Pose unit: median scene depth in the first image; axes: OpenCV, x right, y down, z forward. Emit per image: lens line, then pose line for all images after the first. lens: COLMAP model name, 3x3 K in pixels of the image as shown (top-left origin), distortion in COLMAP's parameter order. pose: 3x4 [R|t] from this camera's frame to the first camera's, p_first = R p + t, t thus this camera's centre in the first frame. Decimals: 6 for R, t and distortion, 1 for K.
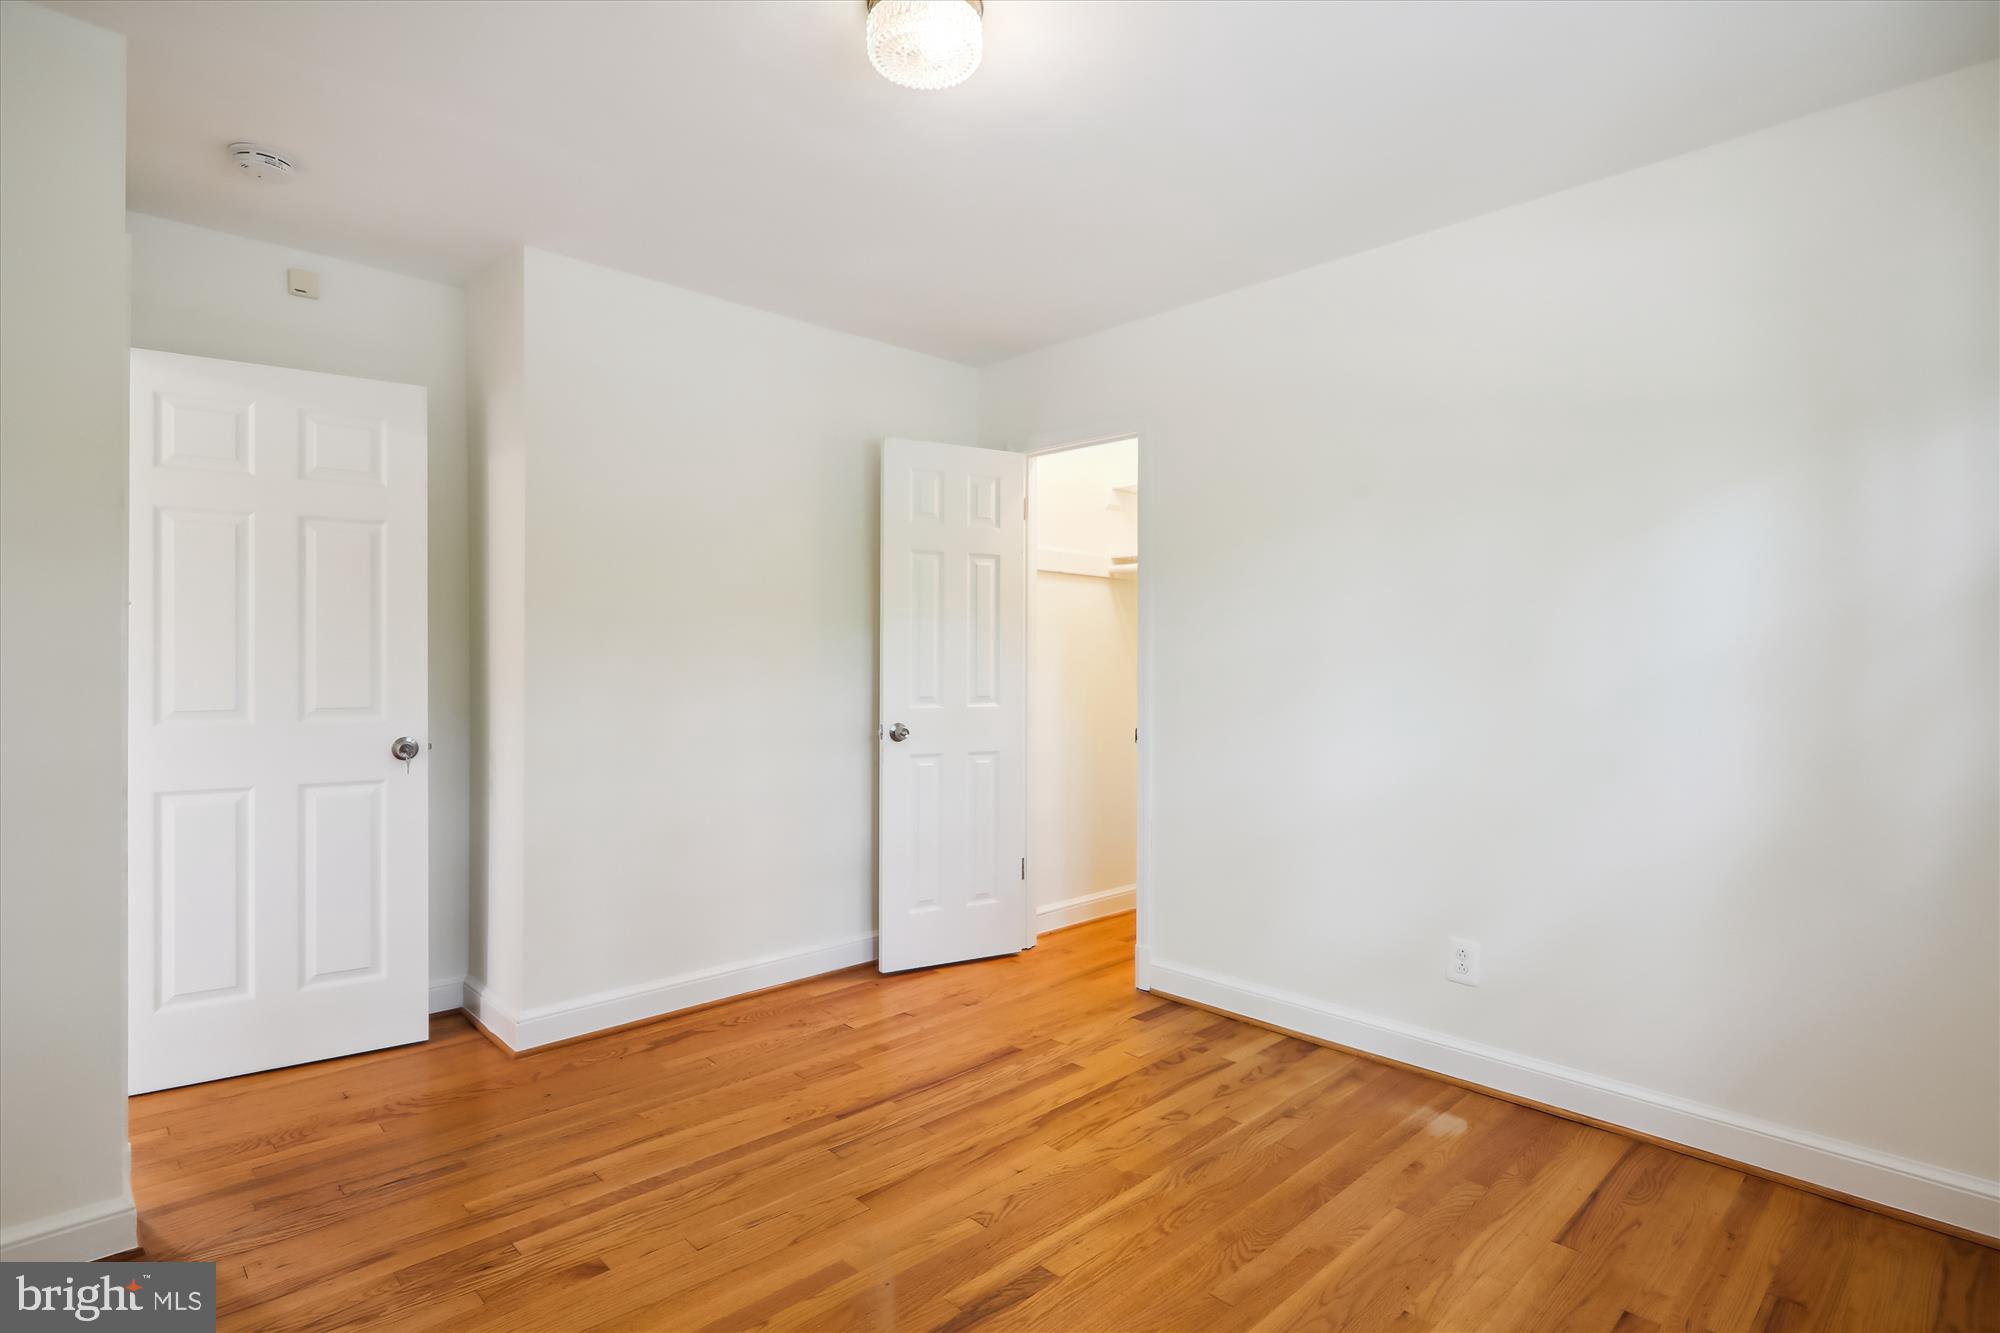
lens RADIAL K [[993.3, 0, 1008.7], [0, 993.3, 668.4], [0, 0, 1]] dist [-0.002271, 0.000262]
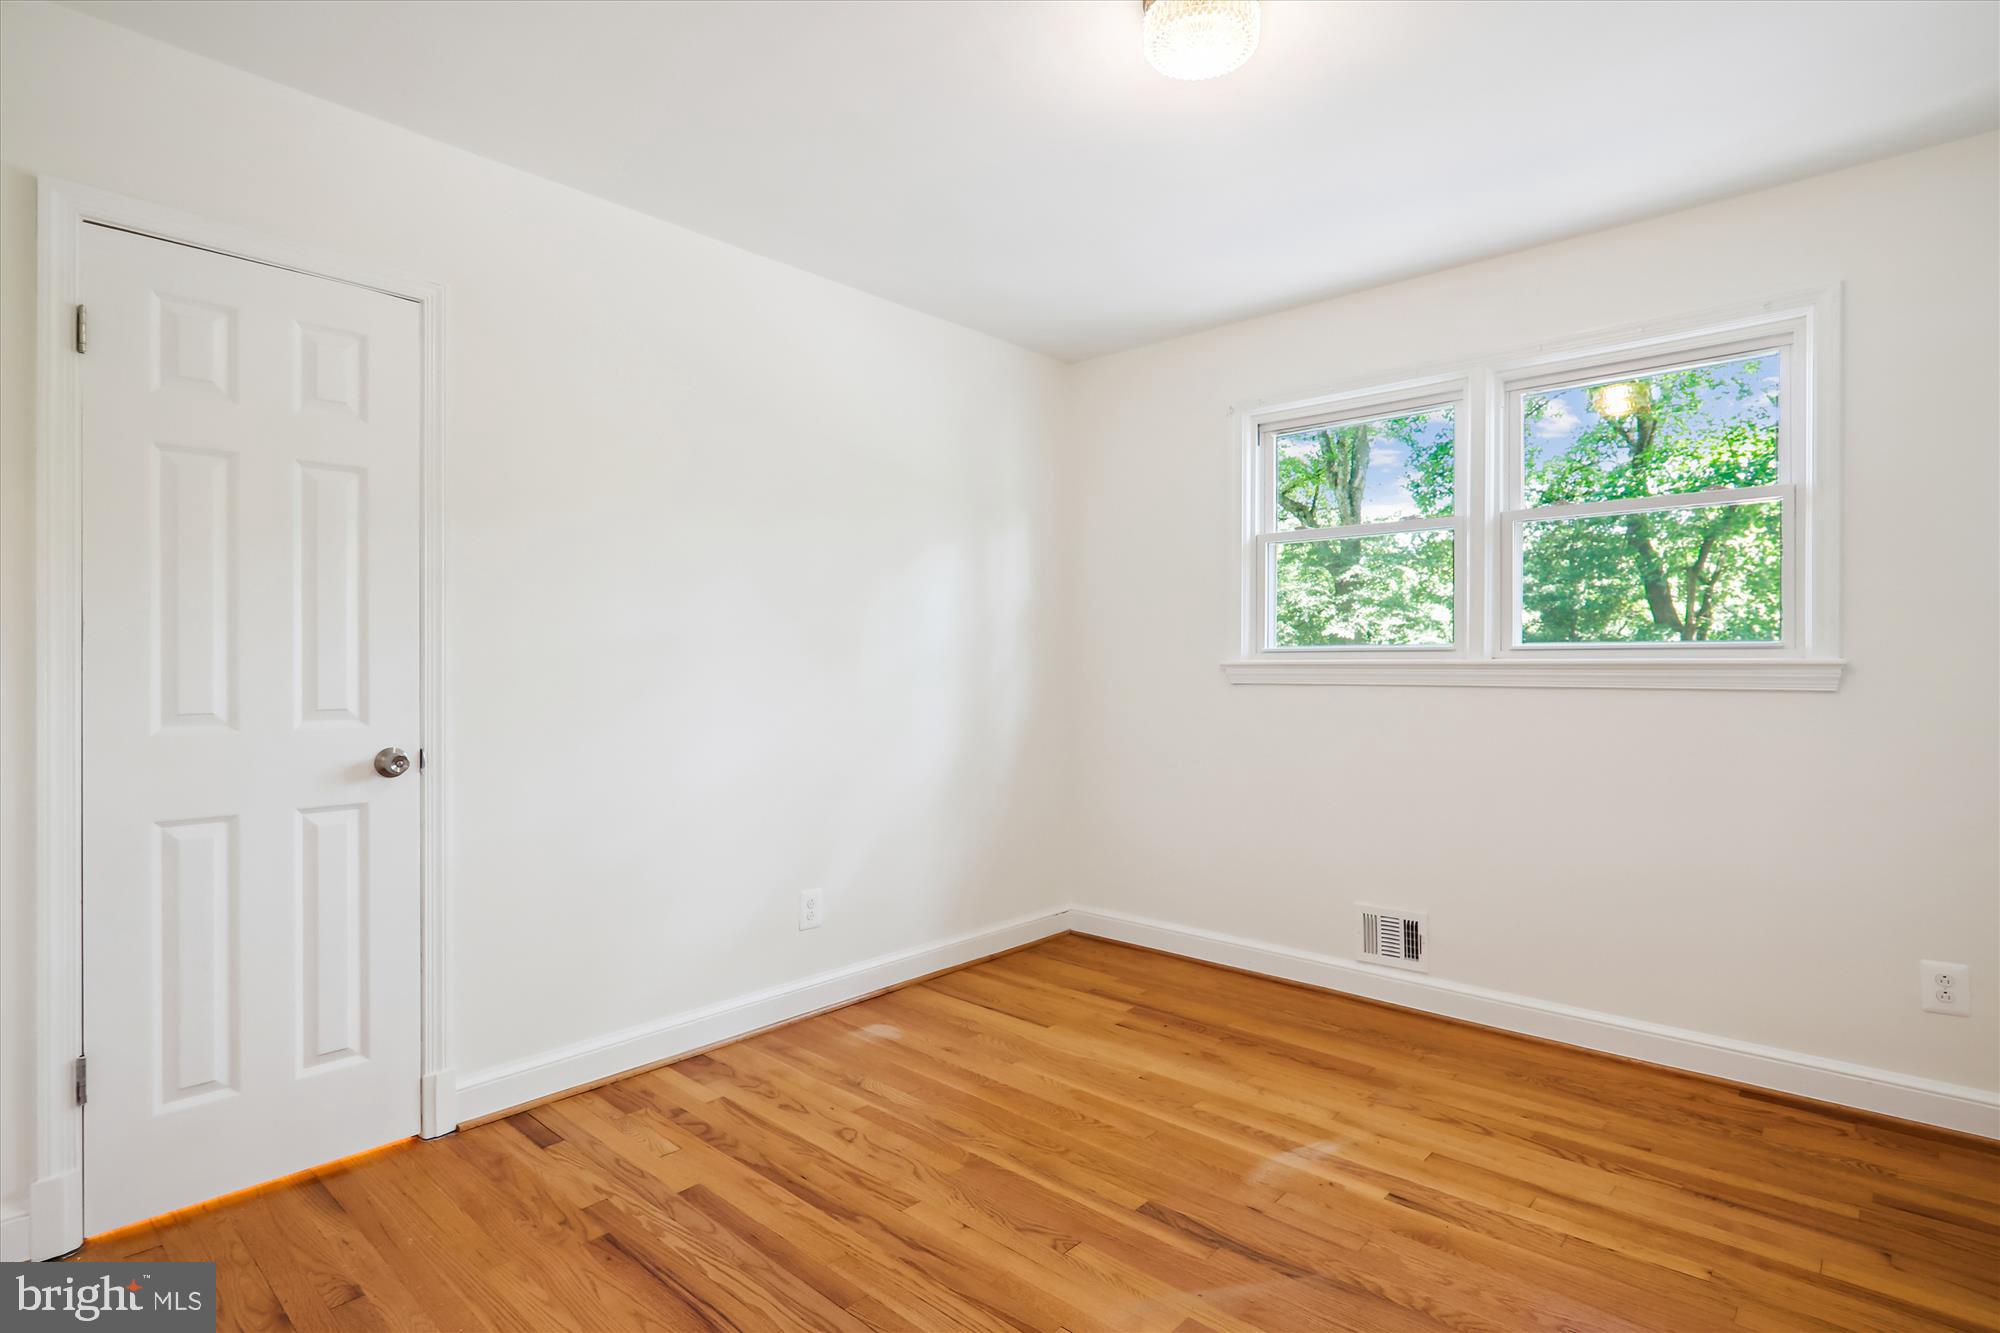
lens RADIAL K [[993.3, 0, 1008.5], [0, 993.3, 663.3], [0, 0, 1]] dist [-0.002271, 0.000262]
pose [[-0.054078, -0.007944, 0.998505, -0.765768], [0.007042, 0.999940, 0.008337, -0.003425], [-0.998512, 0.007482, -0.054019, 0.880544]]
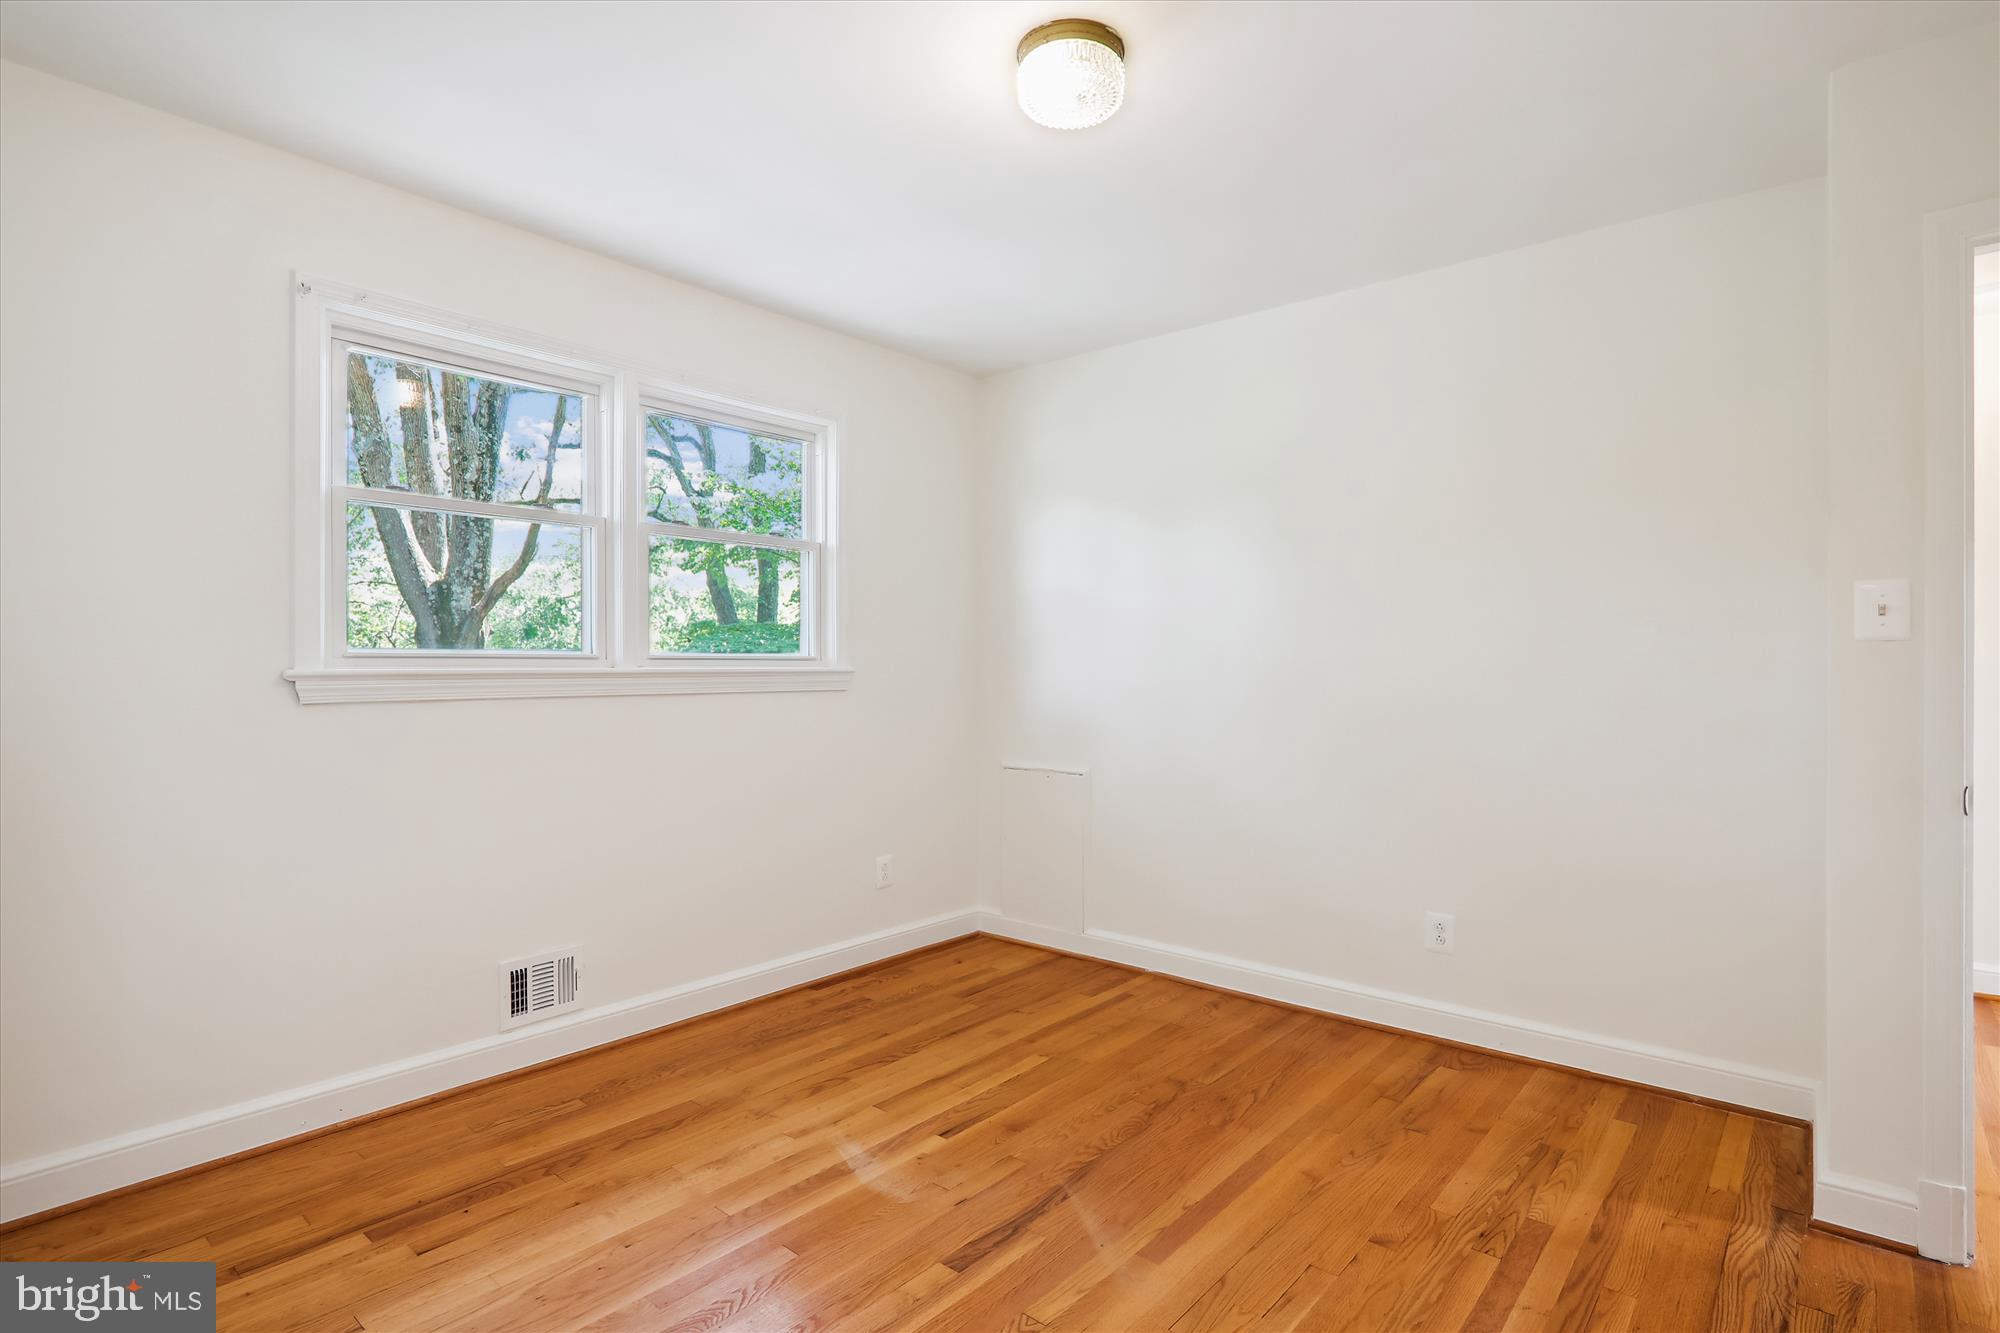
lens RADIAL K [[993.3, 0, 990.0], [0, 993.3, 679.0], [0, 0, 1]] dist [-0.002271, 0.000262]
pose [[-0.997626, -0.003760, -0.068762, 0.051823], [-0.004863, 0.999862, 0.015872, -0.001899], [0.068693, 0.016169, -0.997507, 1.457150]]
